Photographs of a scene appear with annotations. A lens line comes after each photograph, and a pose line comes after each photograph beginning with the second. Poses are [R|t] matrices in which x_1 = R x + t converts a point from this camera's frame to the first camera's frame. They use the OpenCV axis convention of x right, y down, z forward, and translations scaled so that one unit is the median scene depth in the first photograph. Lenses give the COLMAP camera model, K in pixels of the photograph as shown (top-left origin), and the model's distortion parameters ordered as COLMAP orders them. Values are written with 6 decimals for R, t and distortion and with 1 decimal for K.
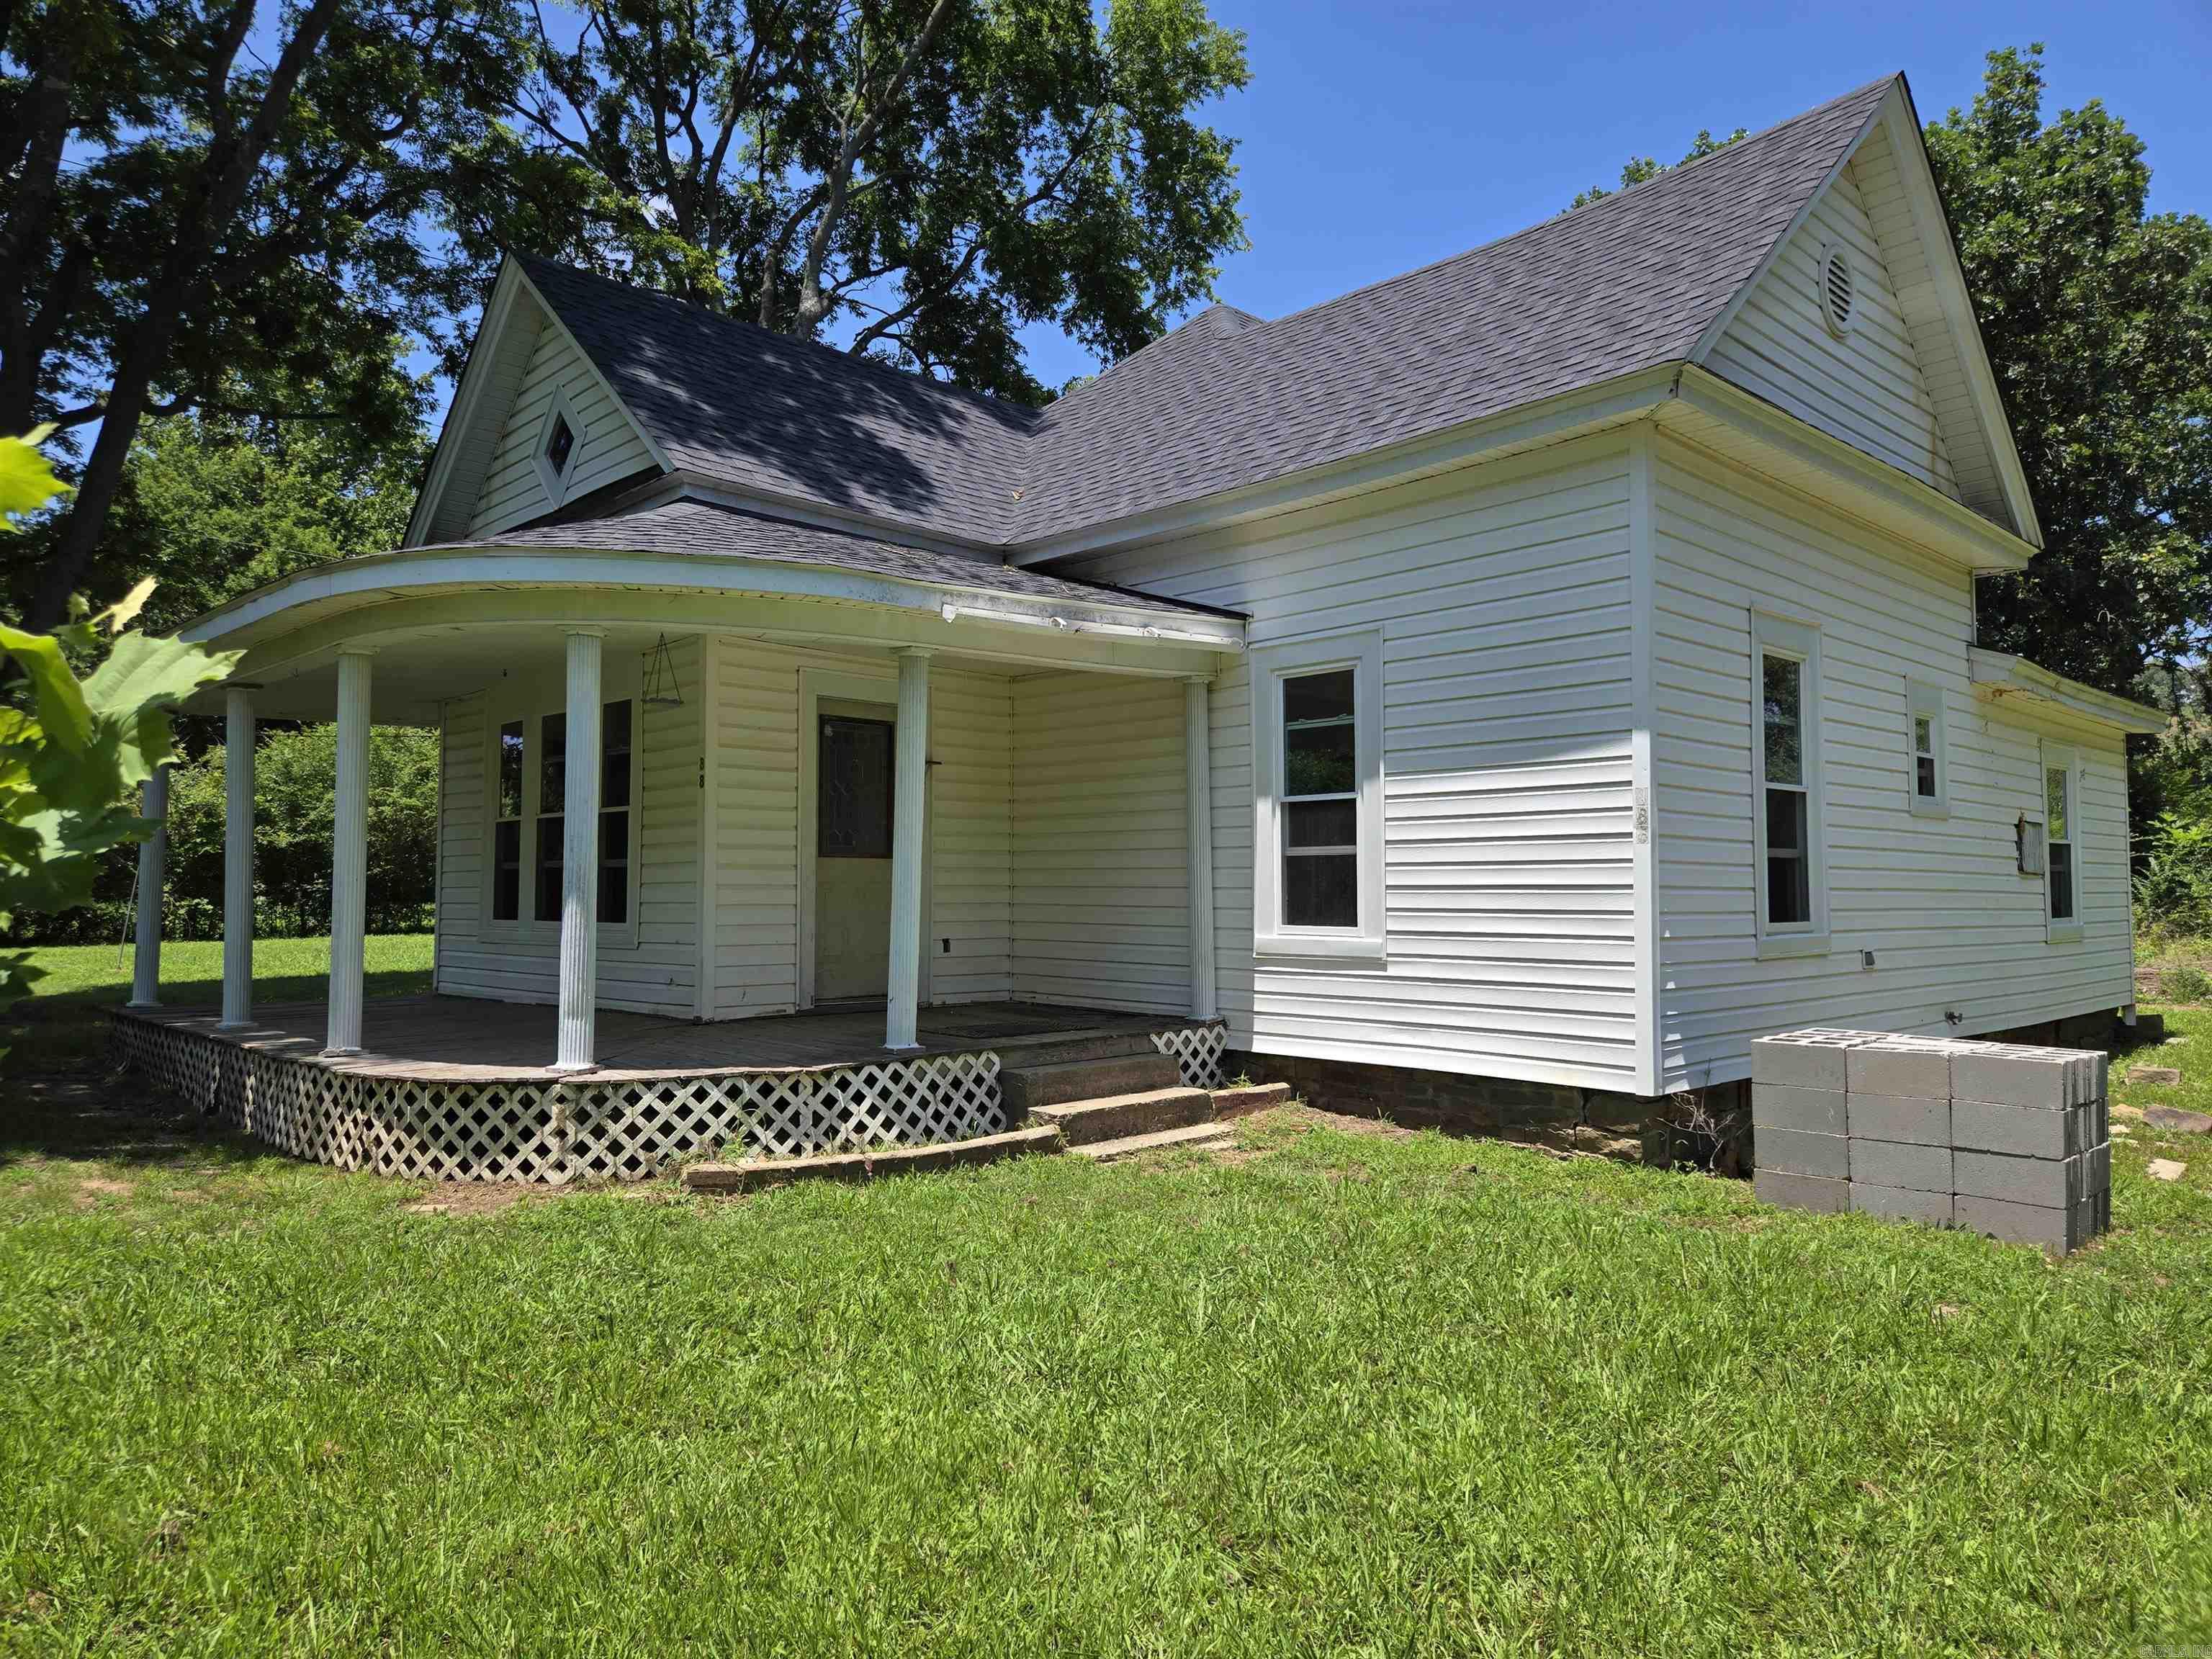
lens RADIAL K [[1476.5, 0, 1111.4], [0, 1476.5, 826.9], [0, 0, 1]] dist [0.066972, -0.055977]
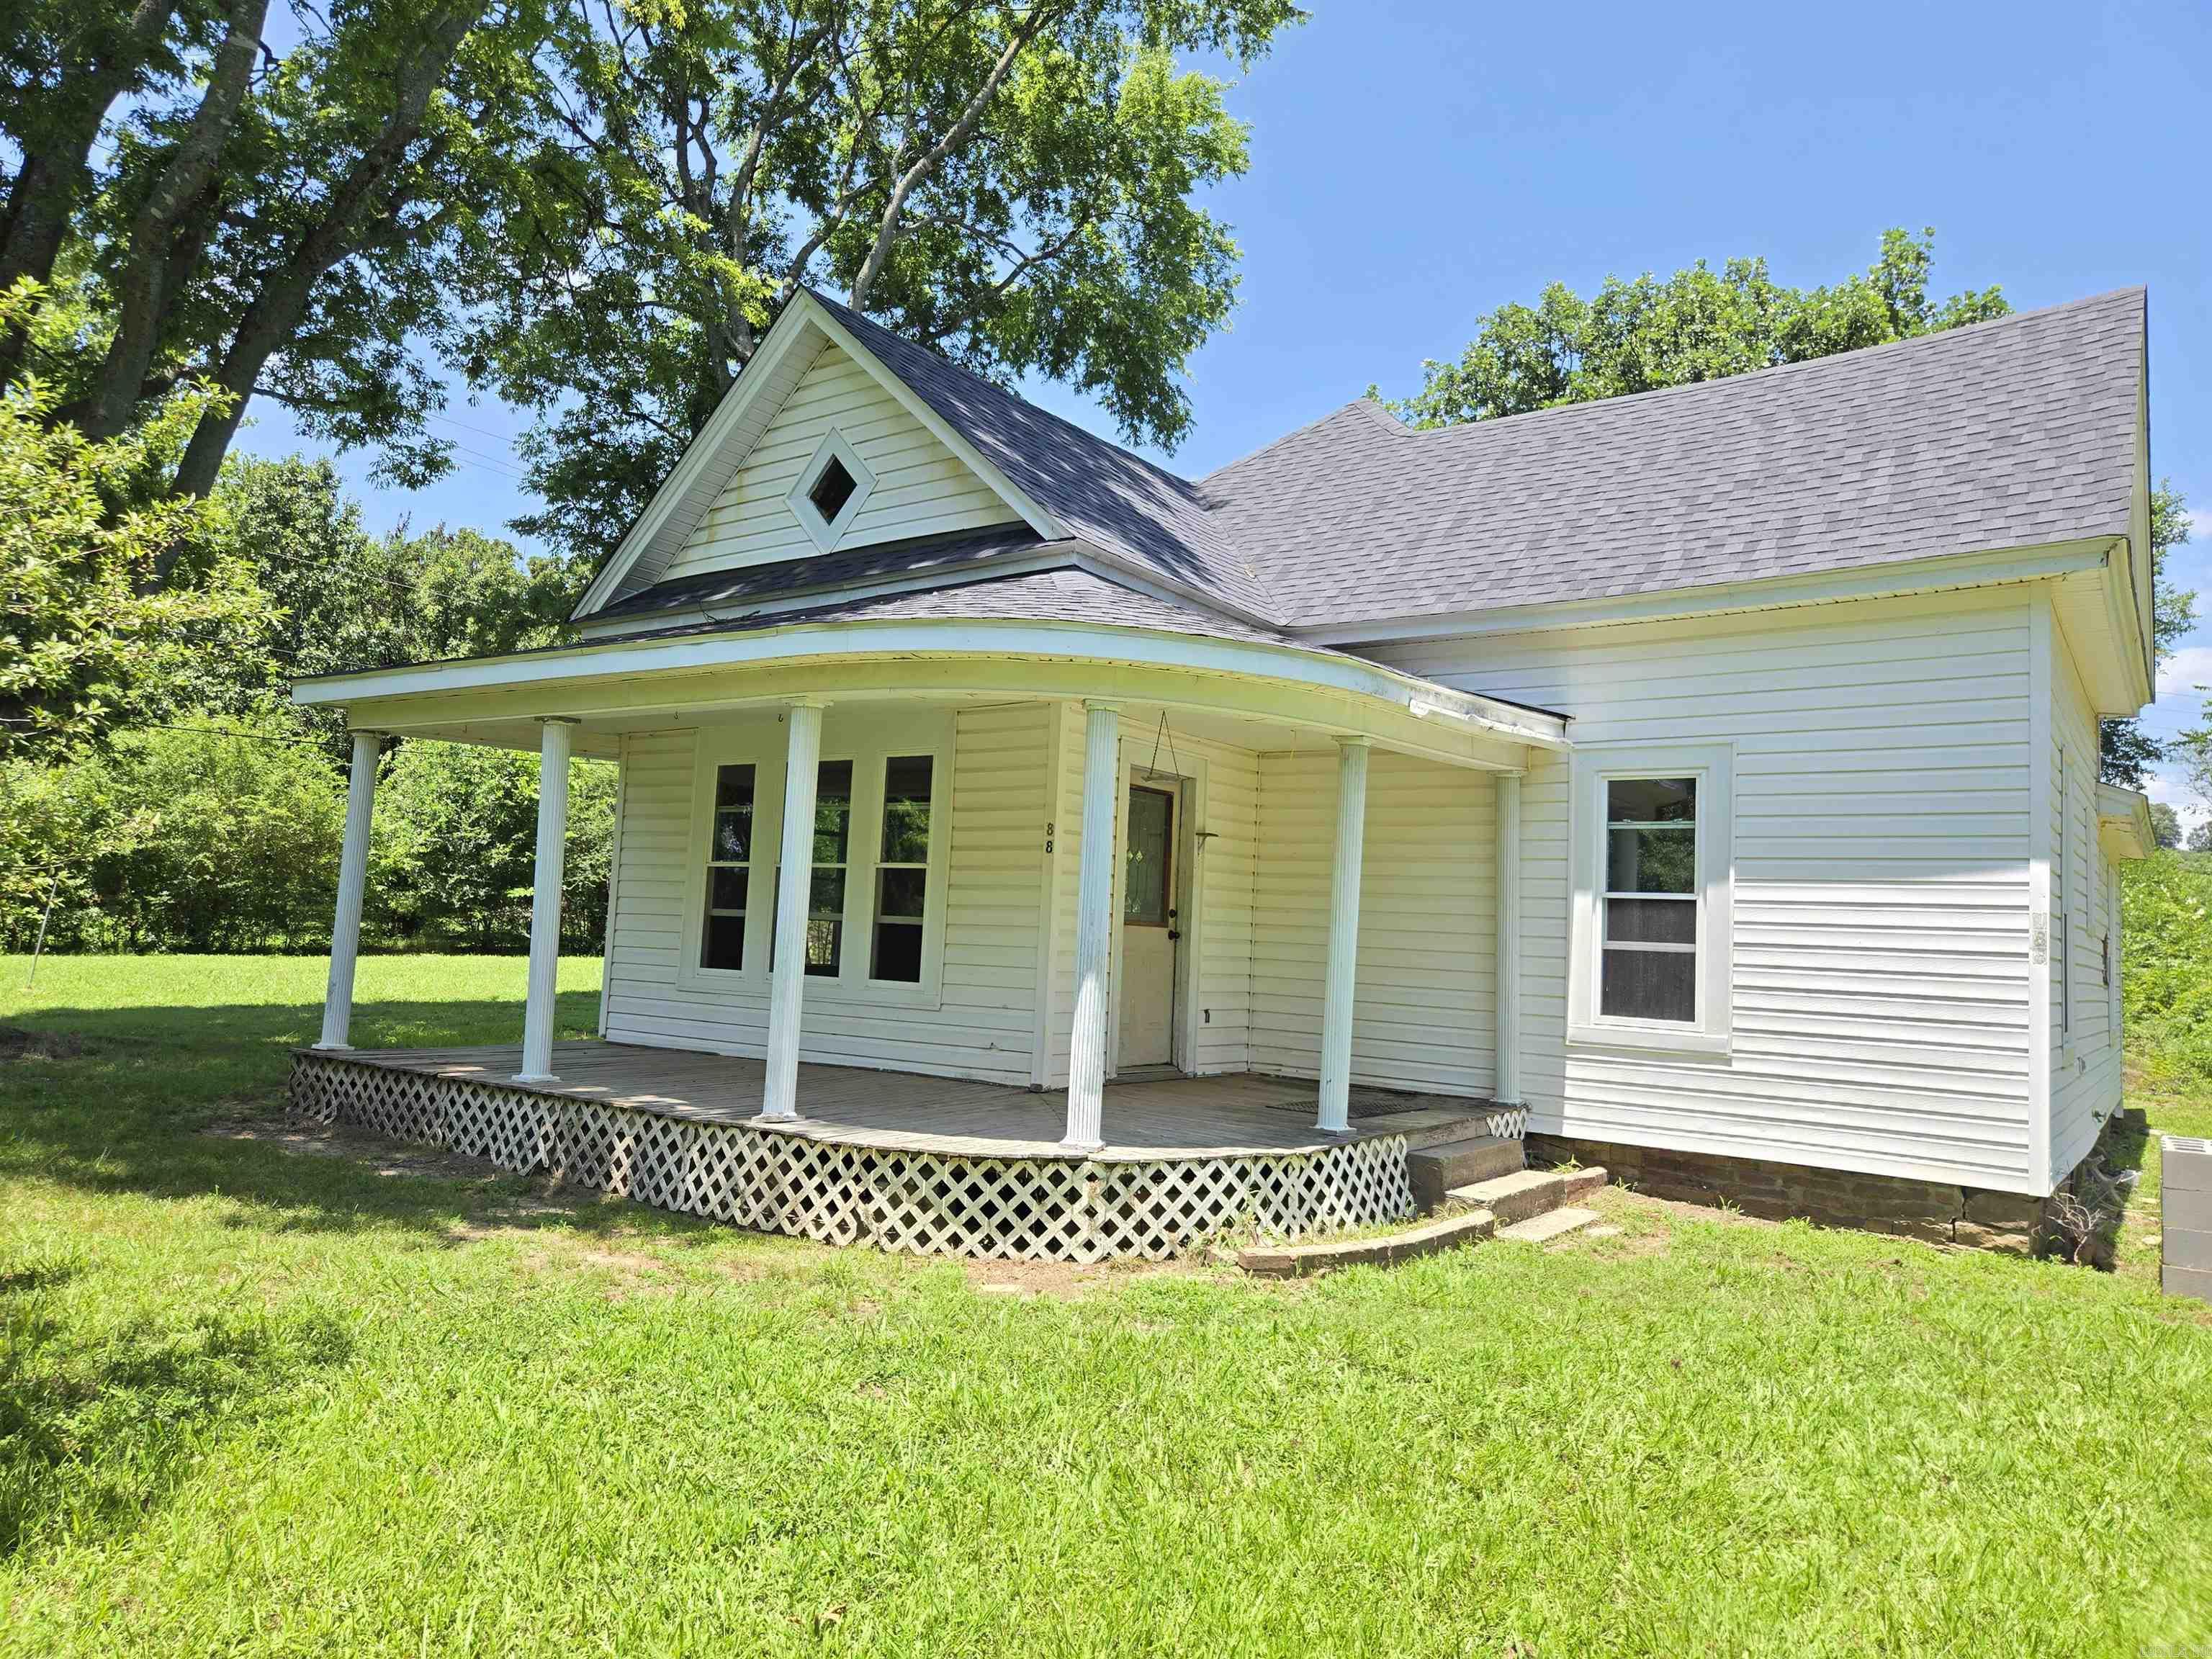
lens RADIAL K [[1476.5, 0, 1099.0], [0, 1476.5, 822.7], [0, 0, 1]] dist [0.066972, -0.055977]
pose [[0.985307, 0.057214, 0.160926, -0.453764], [-0.052208, 0.998017, -0.035167, -0.015363], [-0.162619, 0.026249, 0.986340, 0.017681]]
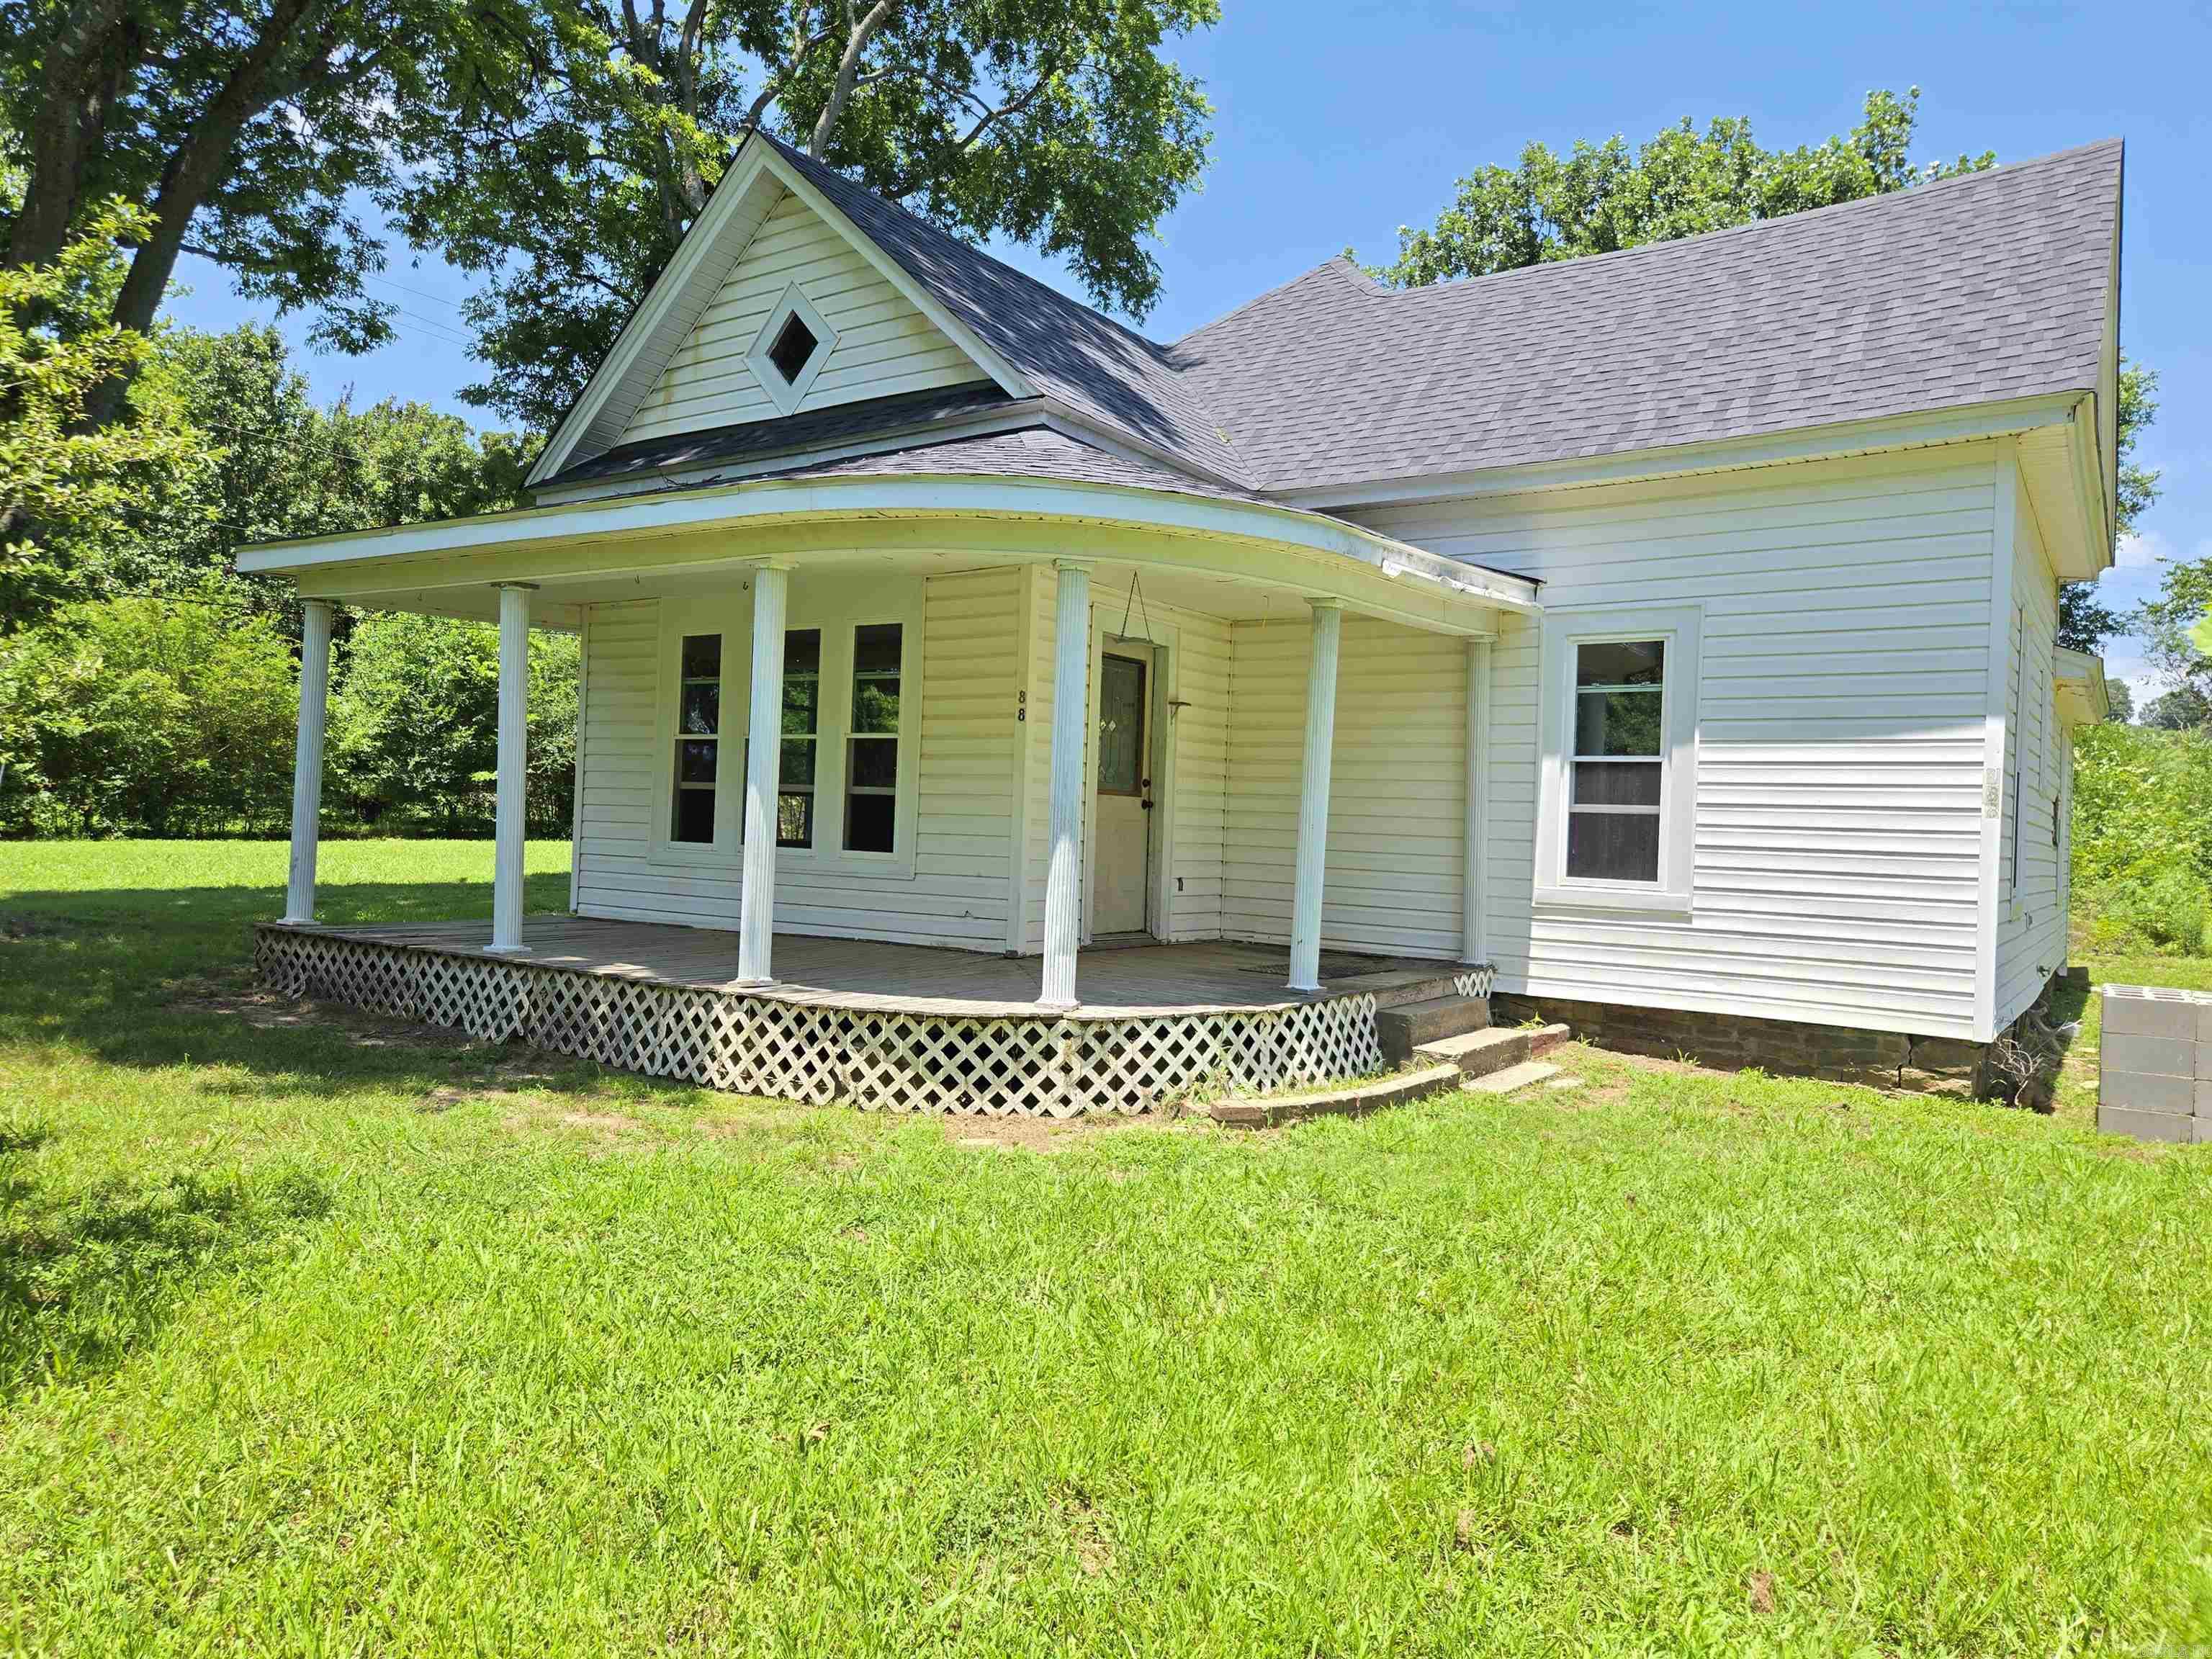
lens RADIAL K [[1476.5, 0, 1118.1], [0, 1476.5, 815.5], [0, 0, 1]] dist [0.066972, -0.055977]
pose [[0.980182, 0.036676, 0.194675, -0.452435], [-0.044575, 0.998344, 0.036350, -0.002392], [-0.193020, -0.044308, 0.980194, 0.018831]]
